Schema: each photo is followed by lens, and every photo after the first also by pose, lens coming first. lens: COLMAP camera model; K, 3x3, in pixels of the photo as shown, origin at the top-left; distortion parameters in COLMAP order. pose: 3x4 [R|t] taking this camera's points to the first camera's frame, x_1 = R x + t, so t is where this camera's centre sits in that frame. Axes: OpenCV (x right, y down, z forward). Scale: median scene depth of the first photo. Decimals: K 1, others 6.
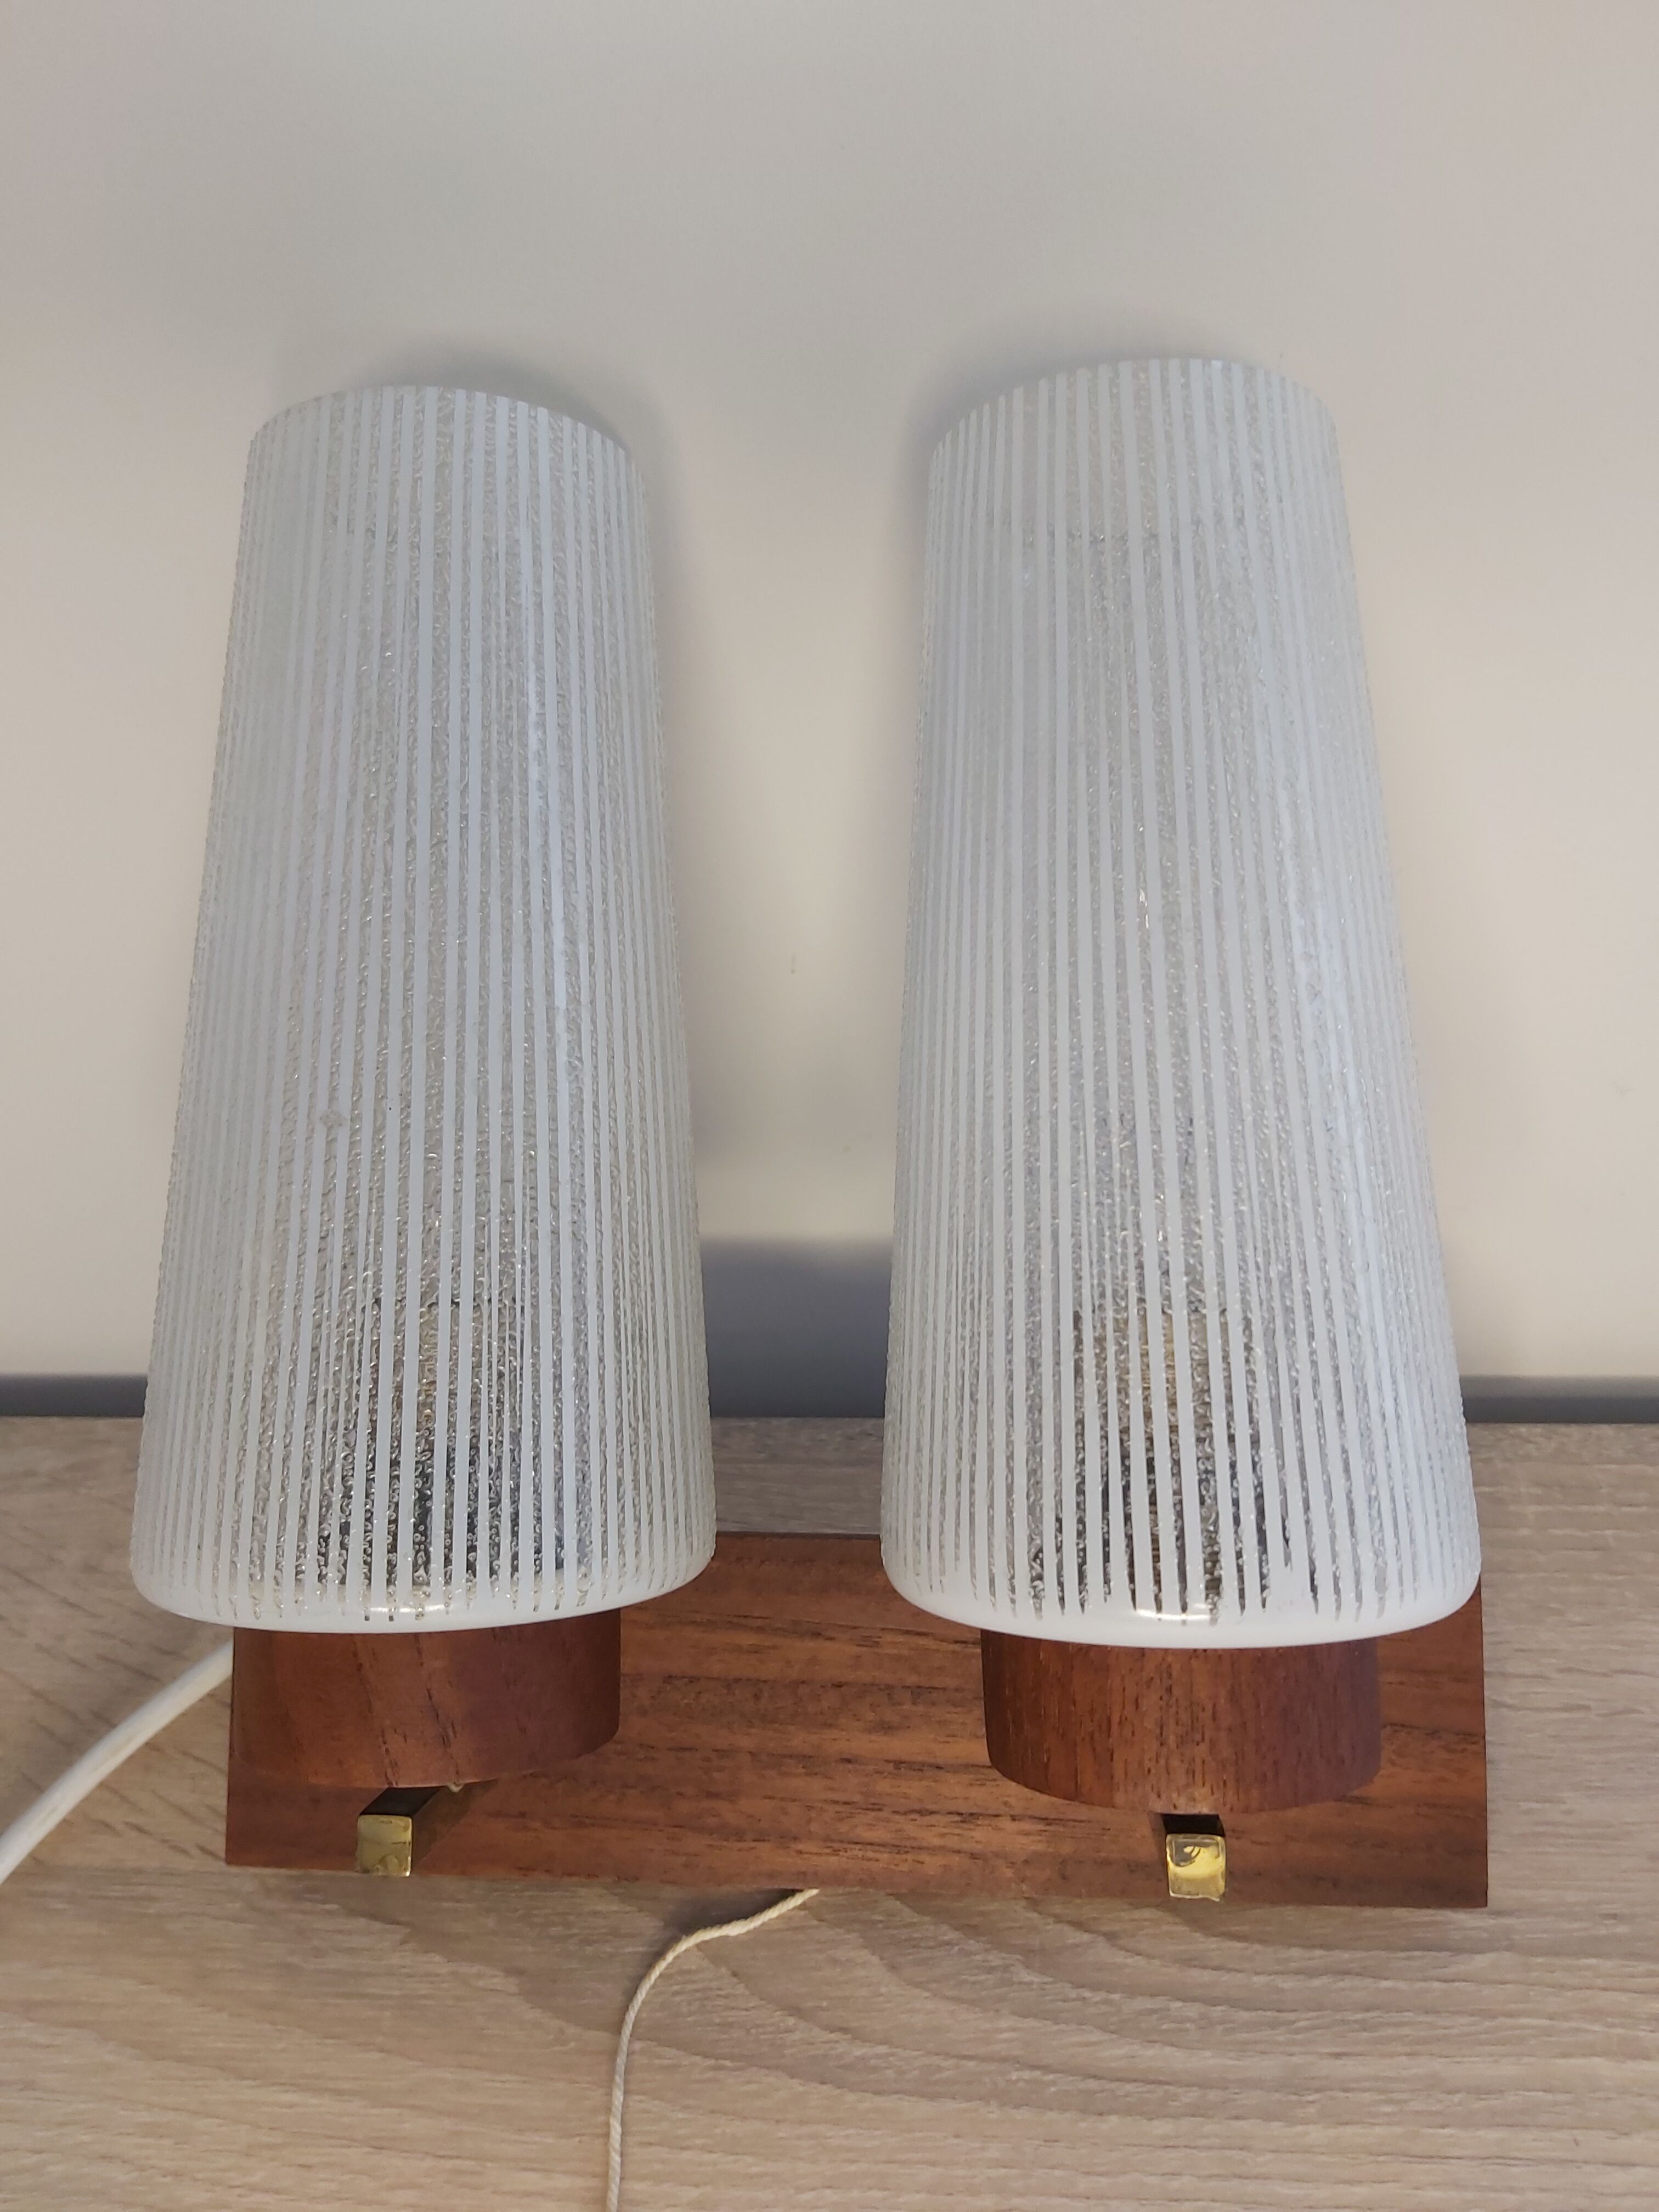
lens RADIAL K [[1578.2, 0, 821.5], [0, 1578.2, 1095.2], [0, 0, 1]] dist [0.059151, -0.121451]
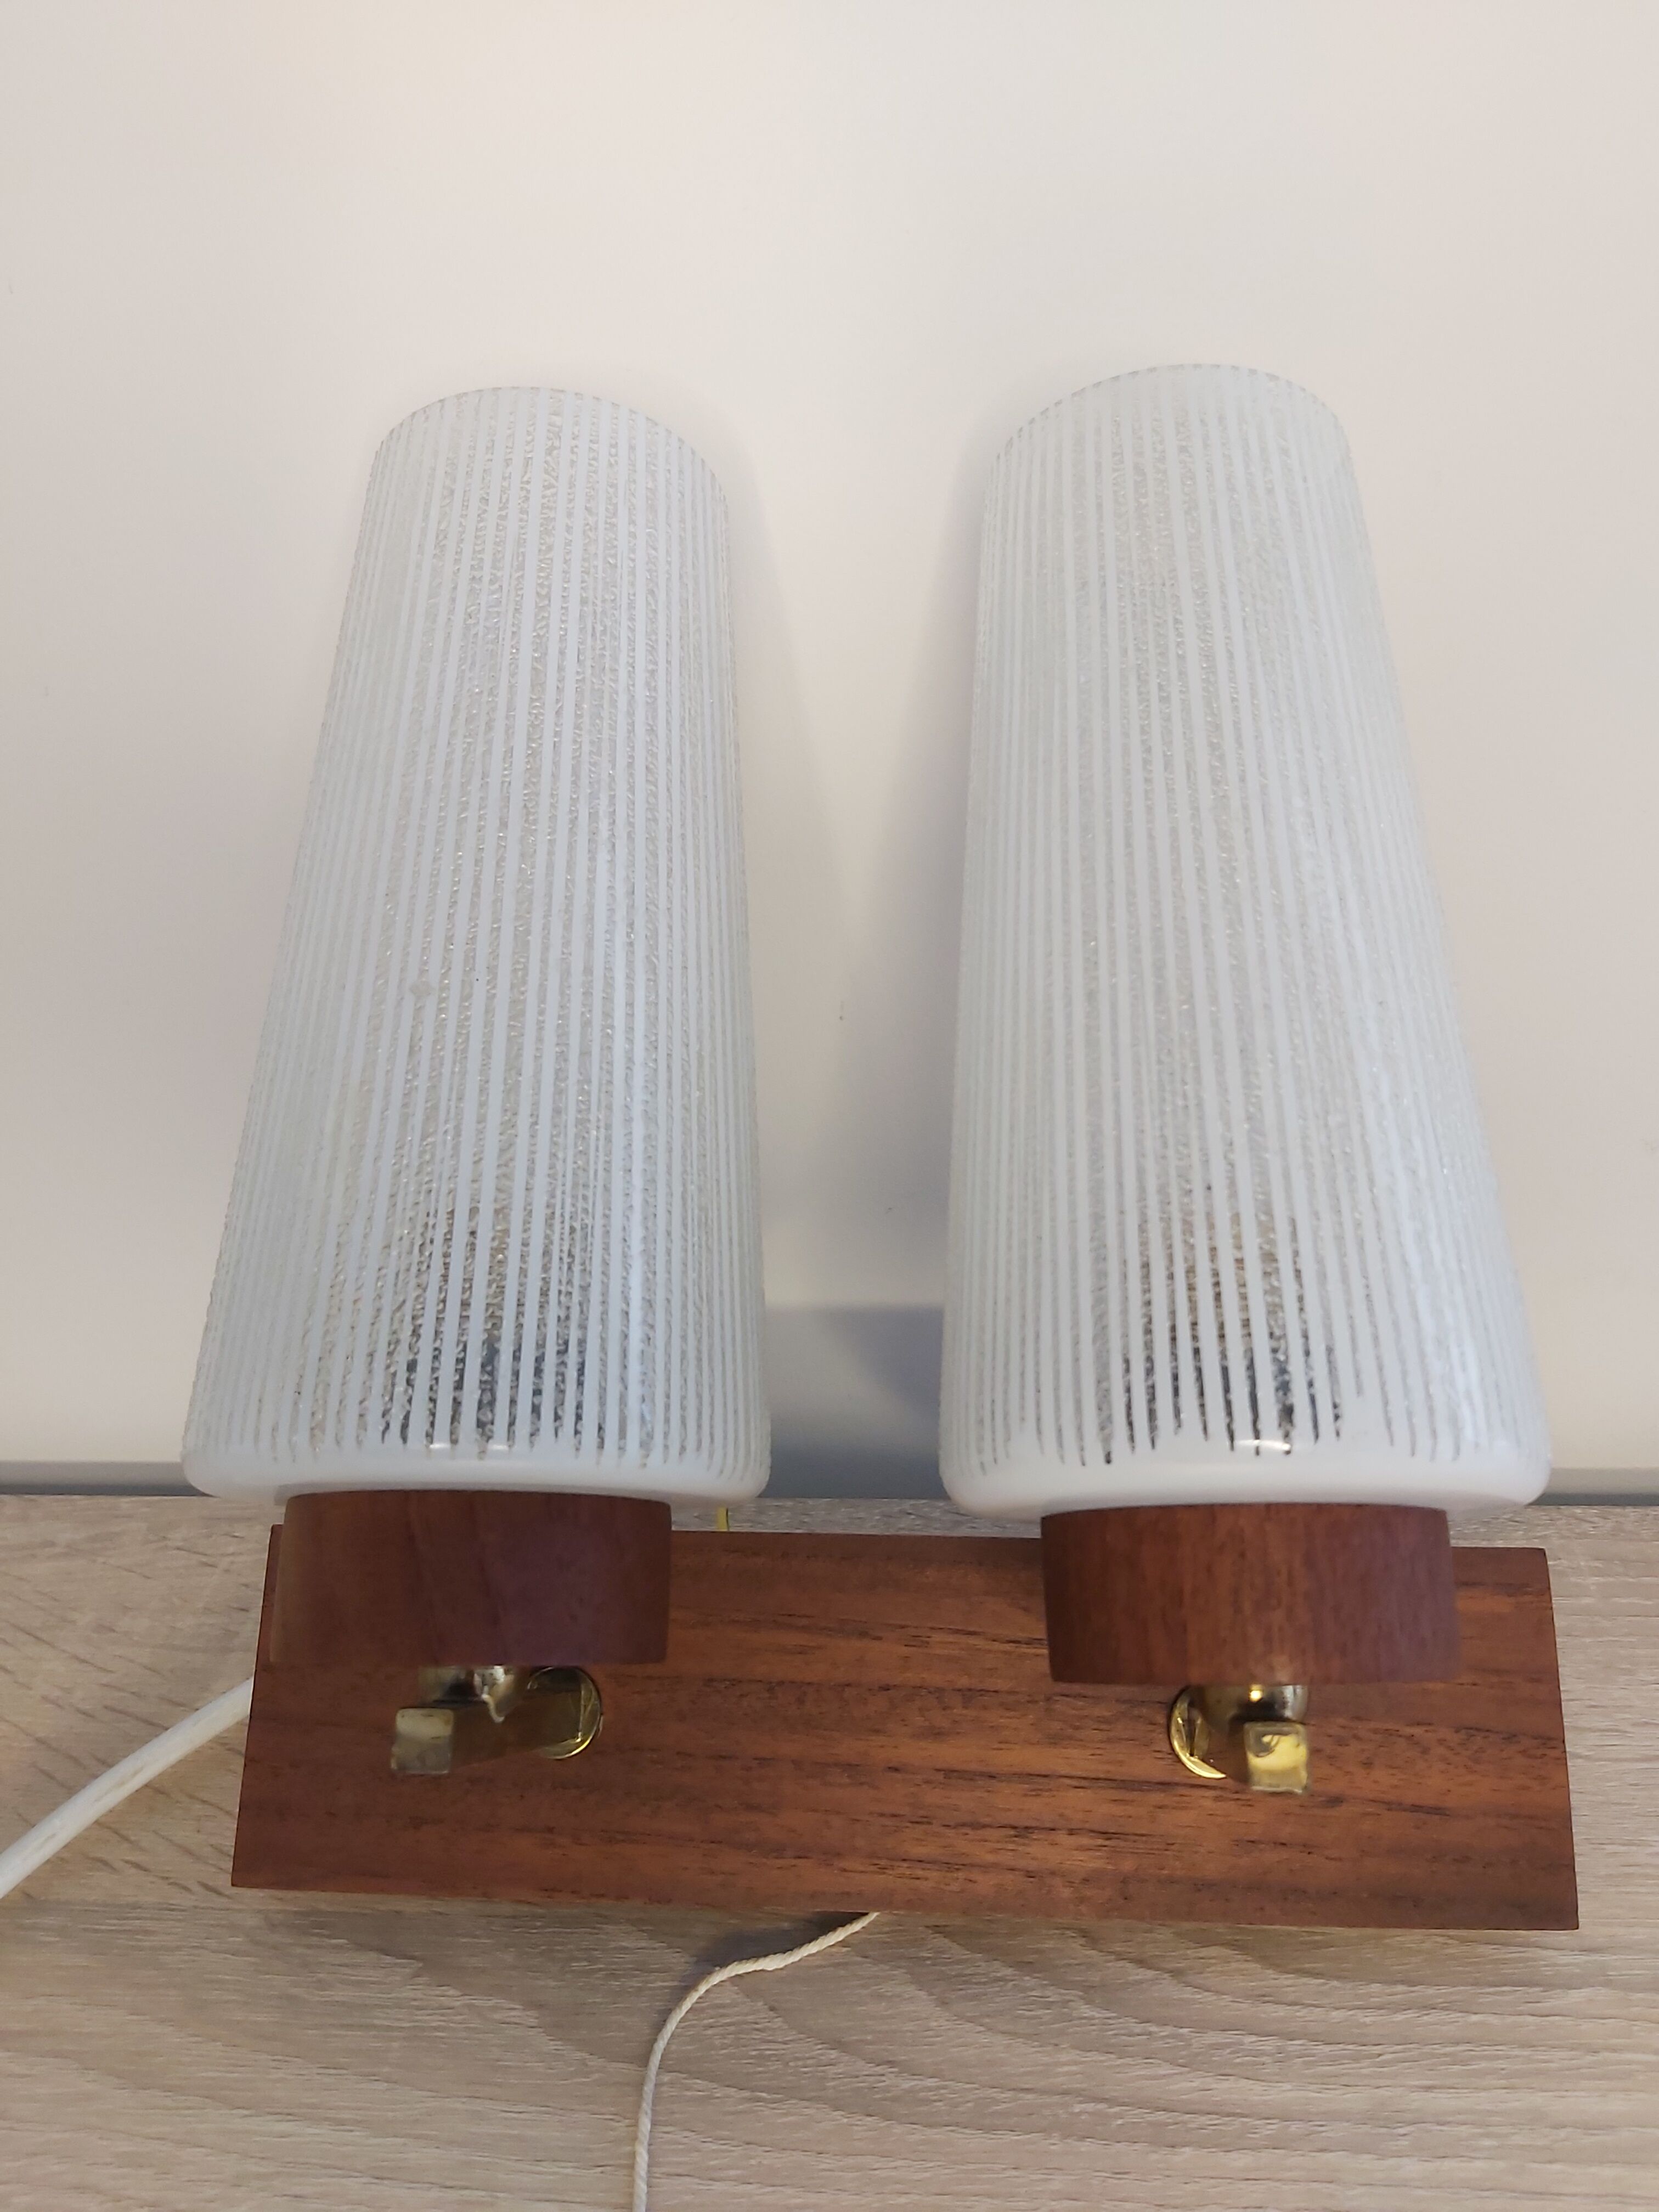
lens RADIAL K [[1565.0, 0, 829.3], [0, 1565.0, 1106.0], [0, 0, 1]] dist [0.061251, -0.108461]
pose [[0.999870, 0.015350, -0.004959, -0.026792], [-0.015998, 0.982998, -0.182920, 0.221331], [0.002067, 0.182975, 0.983115, -0.002803]]
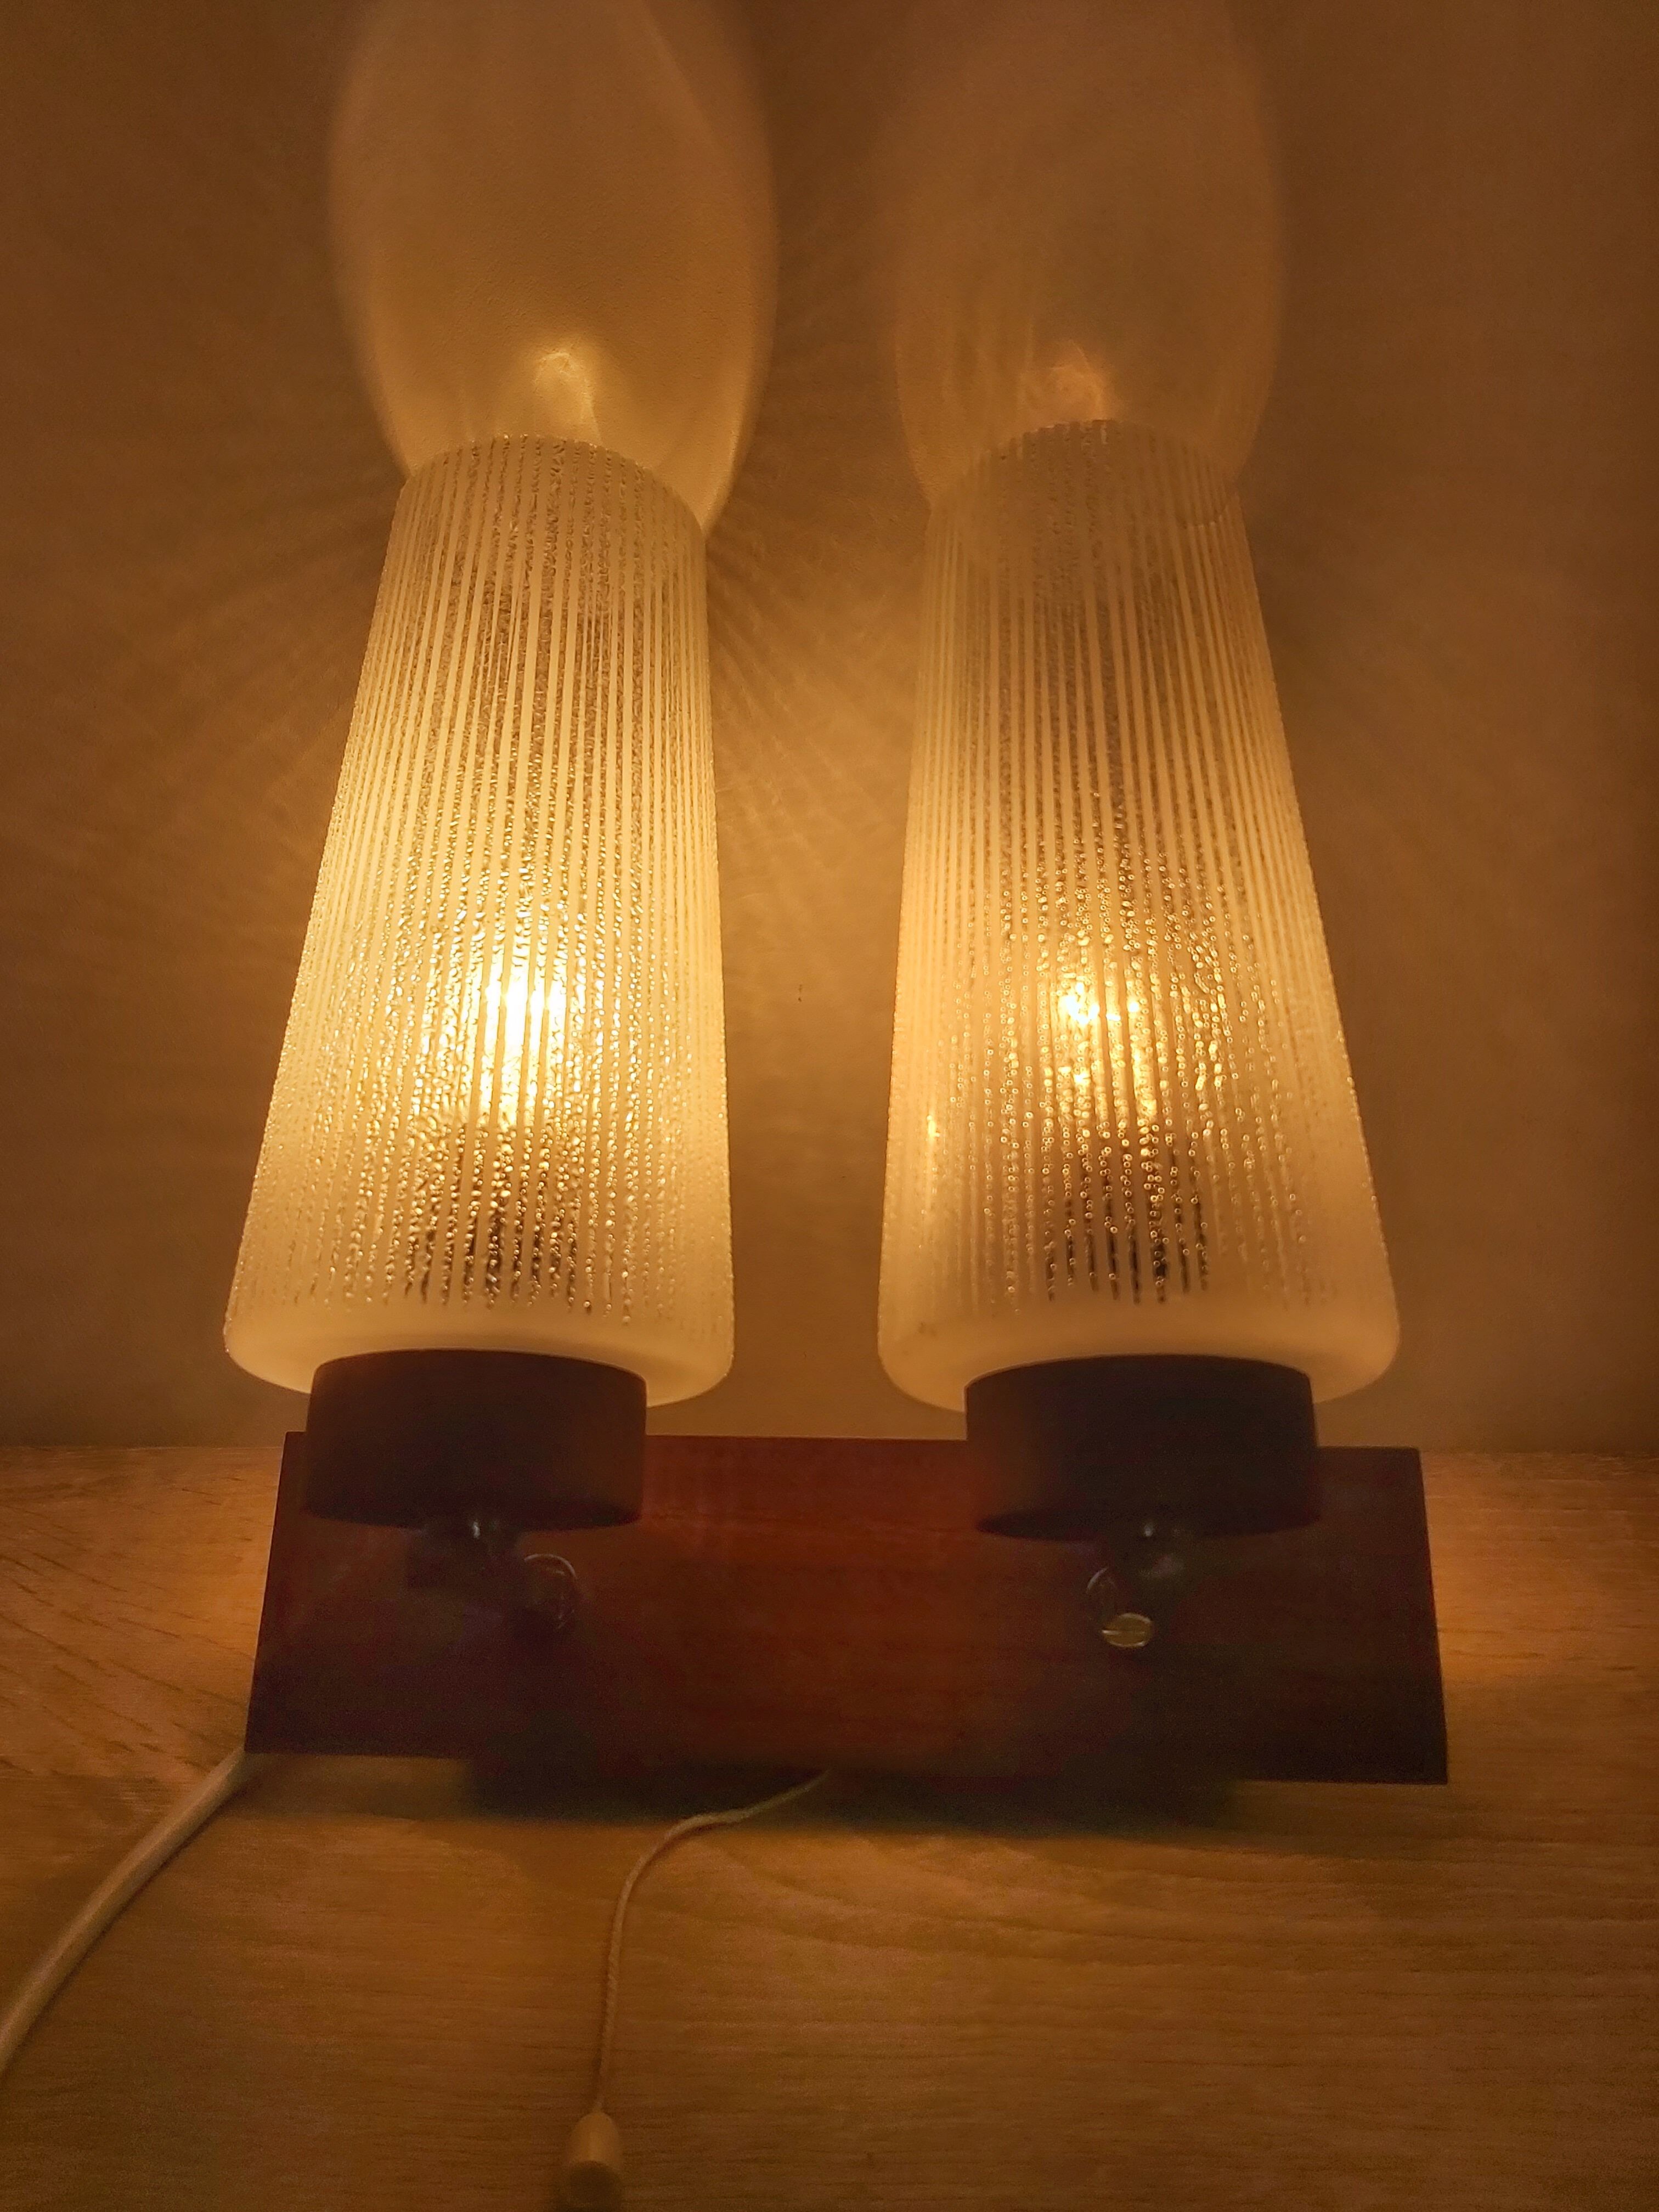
lens RADIAL K [[1578.2, 0, 821.5], [0, 1578.2, 1095.2], [0, 0, 1]] dist [0.059151, -0.121451]
pose [[0.999716, 0.022514, 0.007855, -0.015420], [-0.020131, 0.973446, -0.228029, 0.333248], [-0.012780, 0.227806, 0.973623, -0.136848]]
